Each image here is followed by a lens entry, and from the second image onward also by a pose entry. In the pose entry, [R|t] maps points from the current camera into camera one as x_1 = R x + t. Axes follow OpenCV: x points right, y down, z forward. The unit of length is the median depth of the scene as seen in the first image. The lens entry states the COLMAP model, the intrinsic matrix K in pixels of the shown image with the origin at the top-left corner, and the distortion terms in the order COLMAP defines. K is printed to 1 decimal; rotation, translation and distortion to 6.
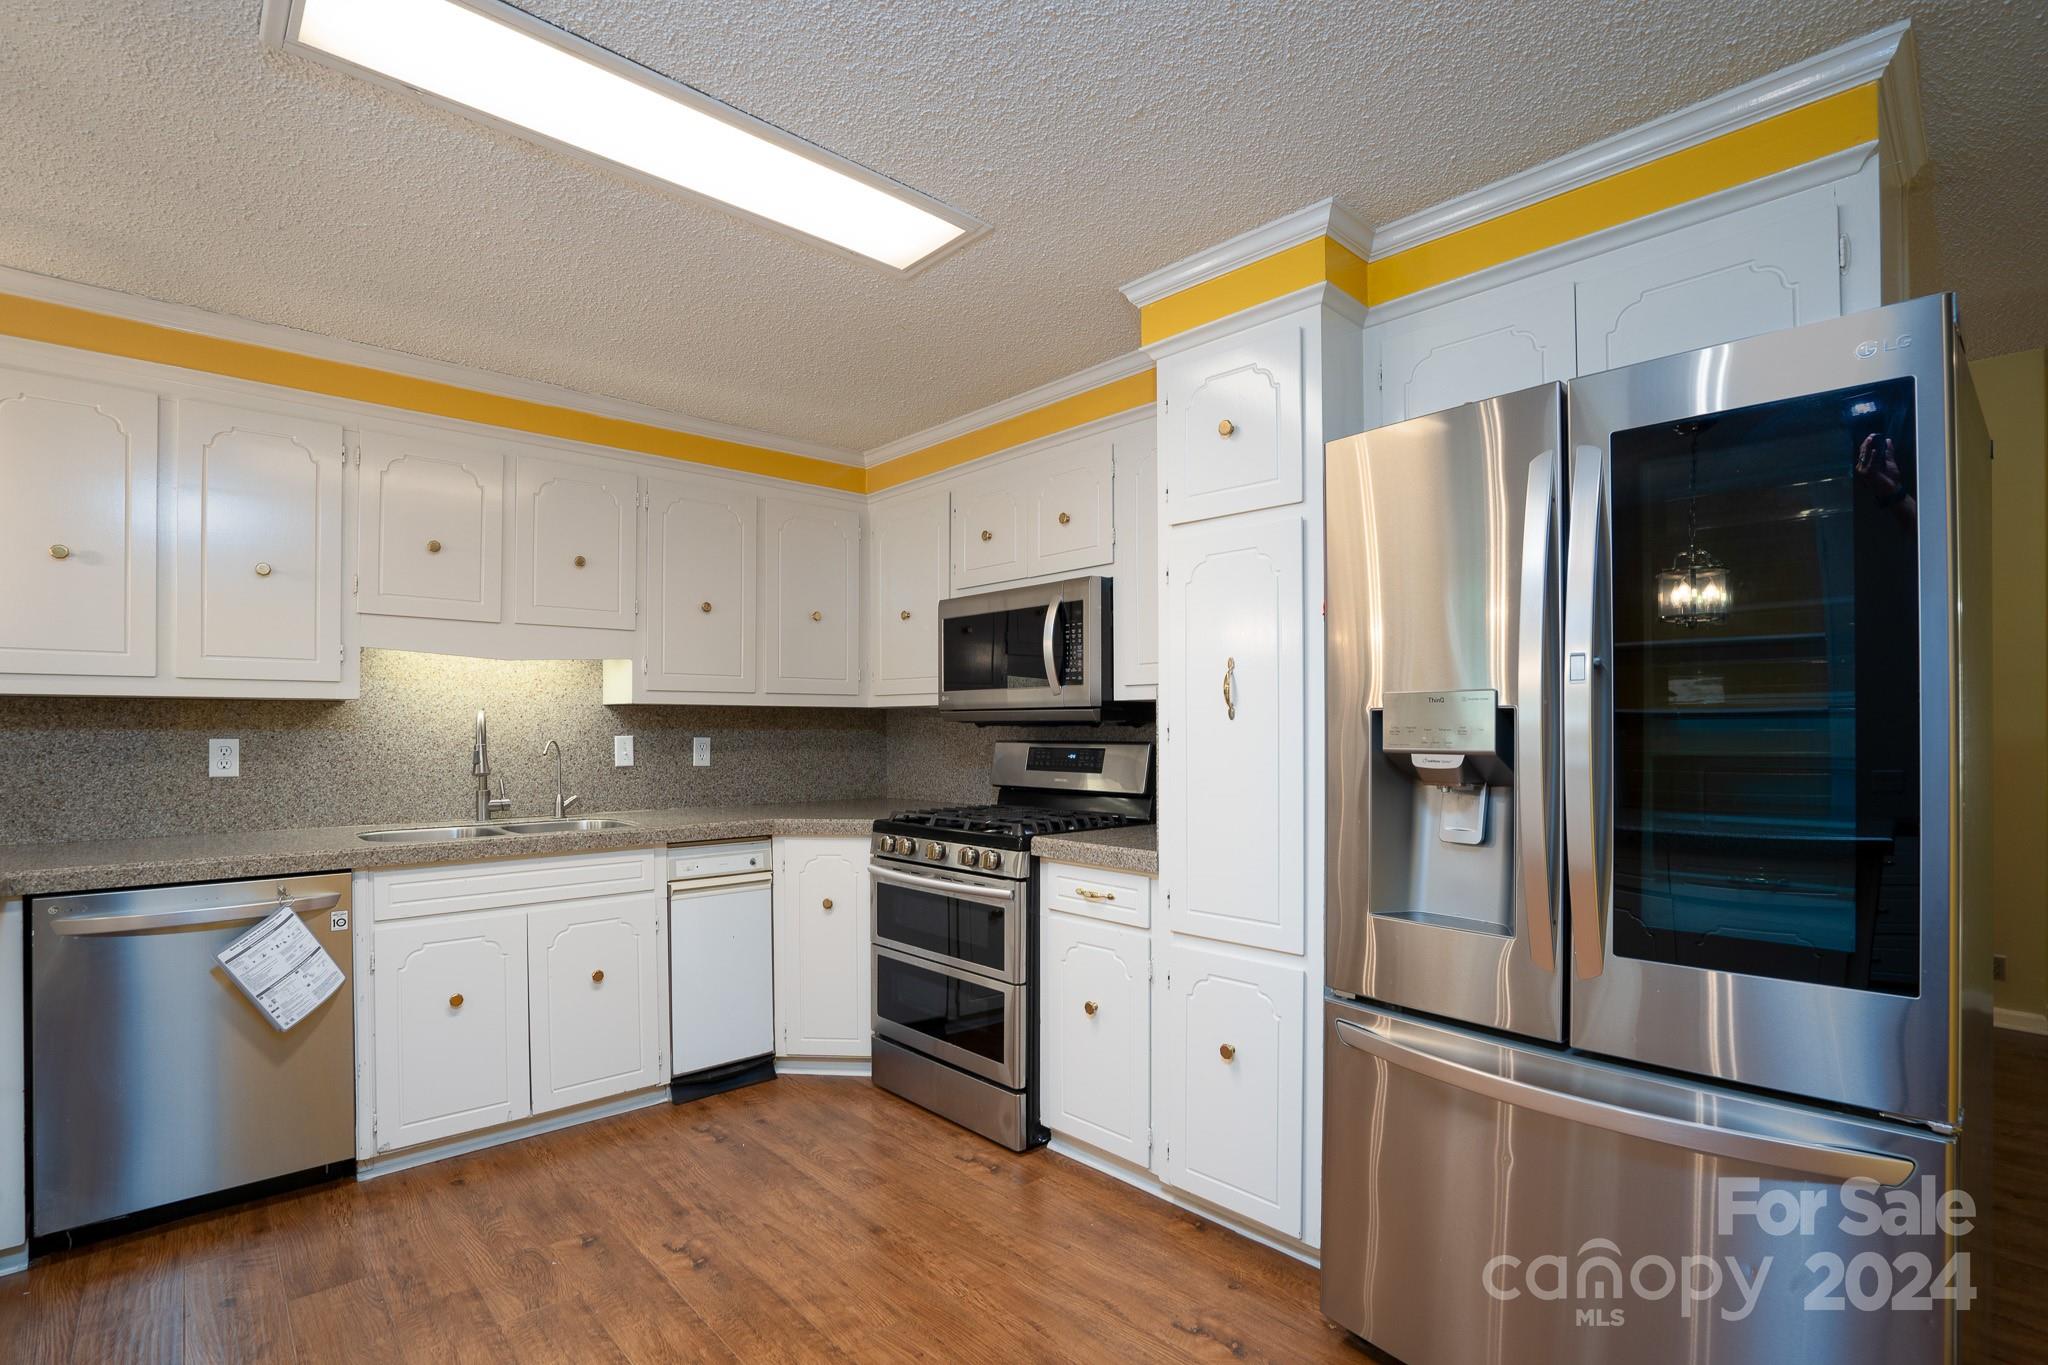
lens RADIAL K [[989.5, 0, 1023.9], [0, 989.5, 723.2], [0, 0, 1]] dist [0.000253, 0.001146]
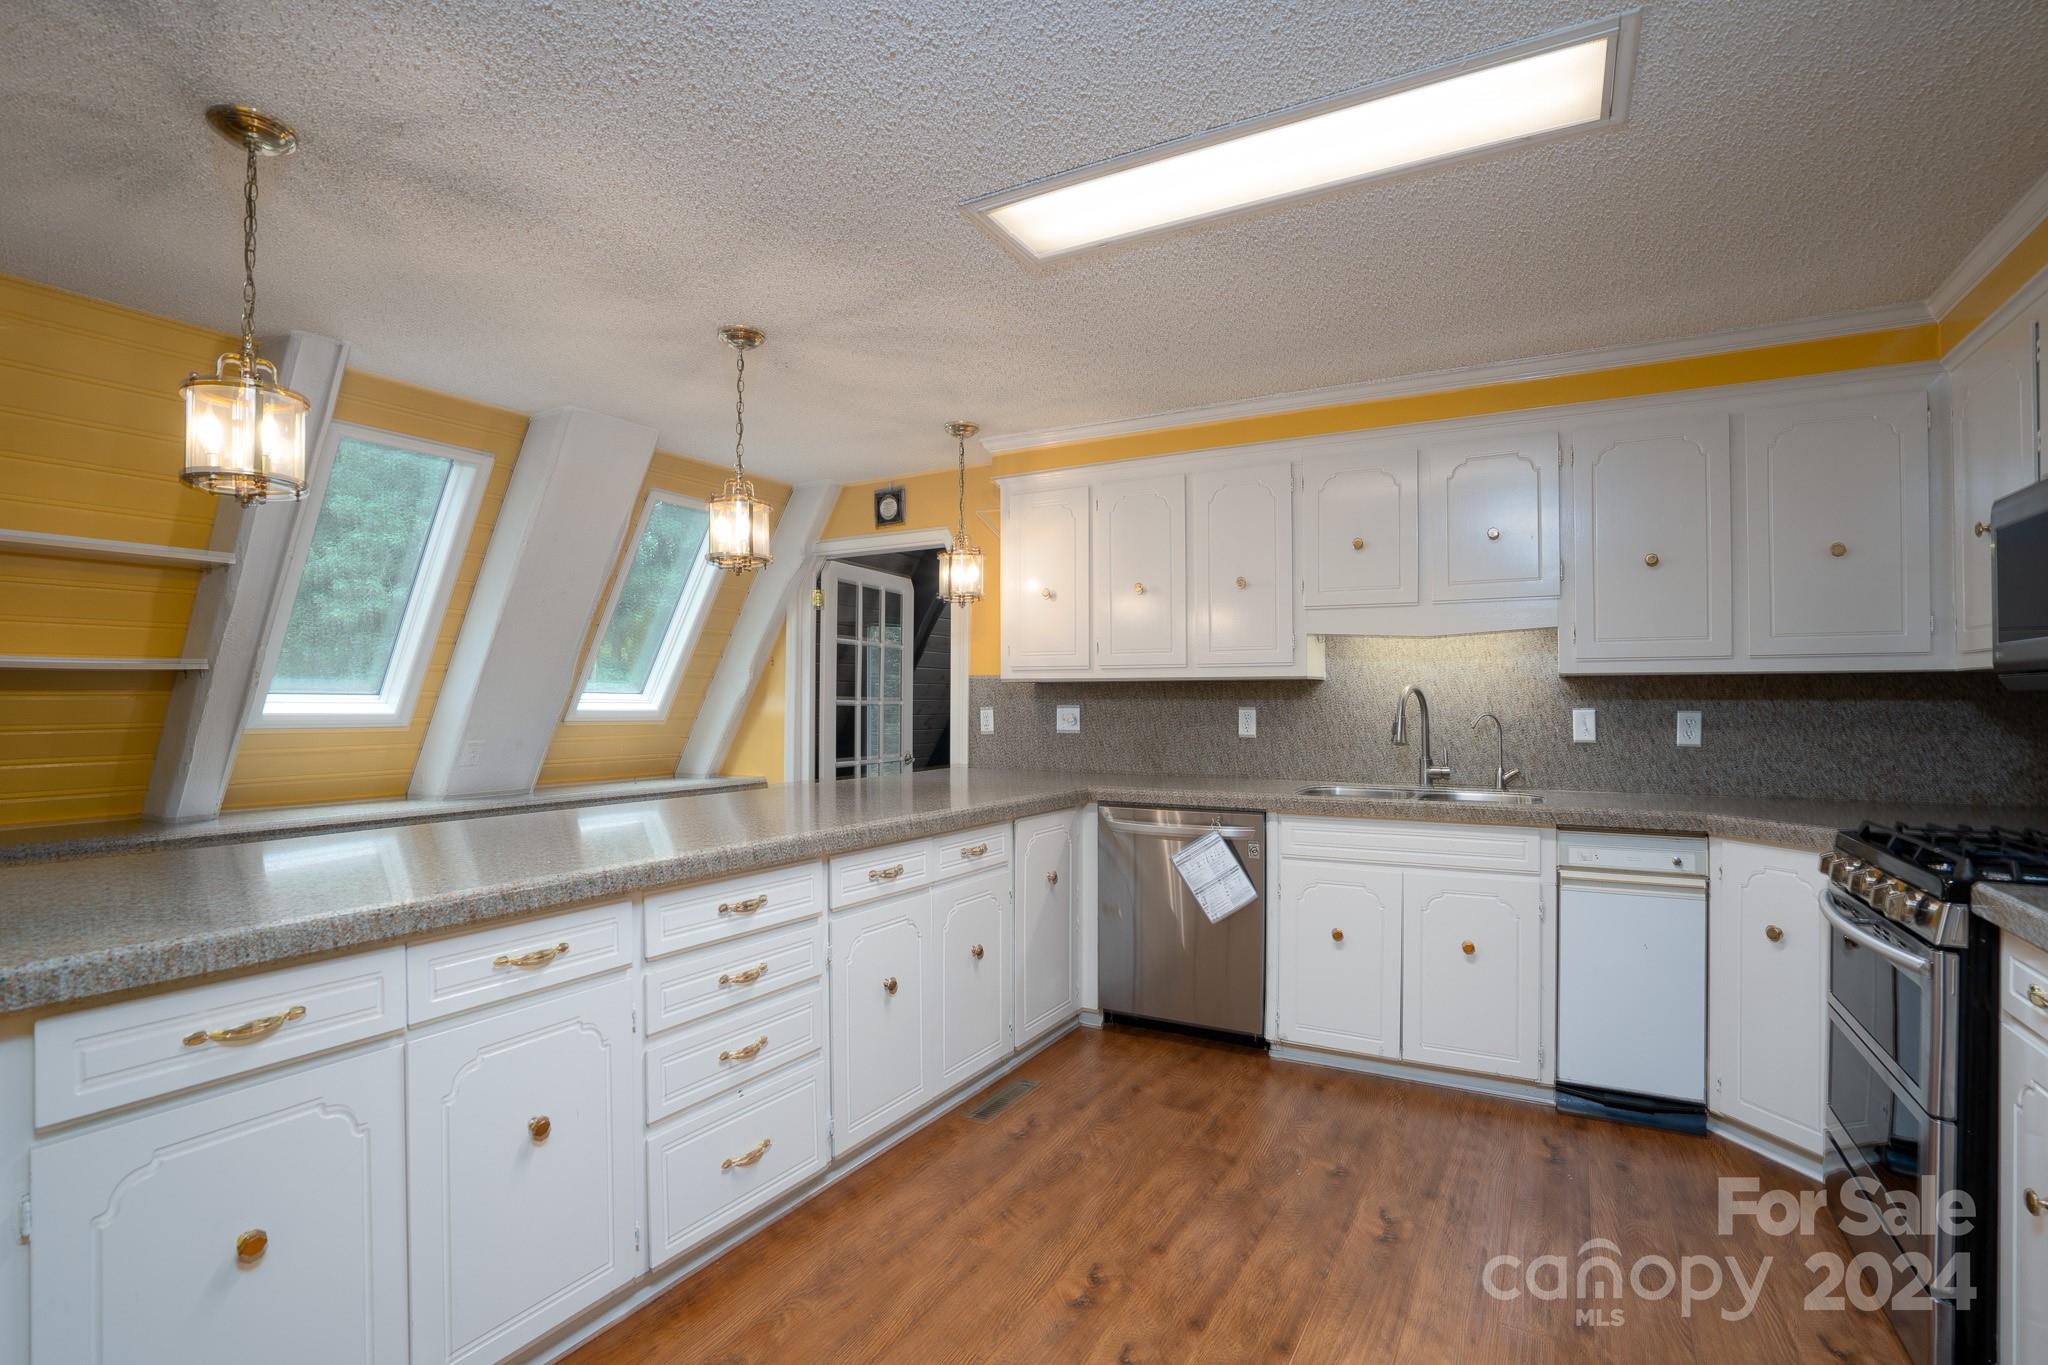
lens RADIAL K [[983.5, 0, 1025.1], [0, 983.5, 702.1], [0, 0, 1]] dist [-0.002433, -0.000302]
pose [[0.330952, 0.000852, -0.943647, 0.353414], [0.006622, 0.999973, 0.003226, -0.000122], [0.943624, -0.007317, 0.330938, 0.243070]]
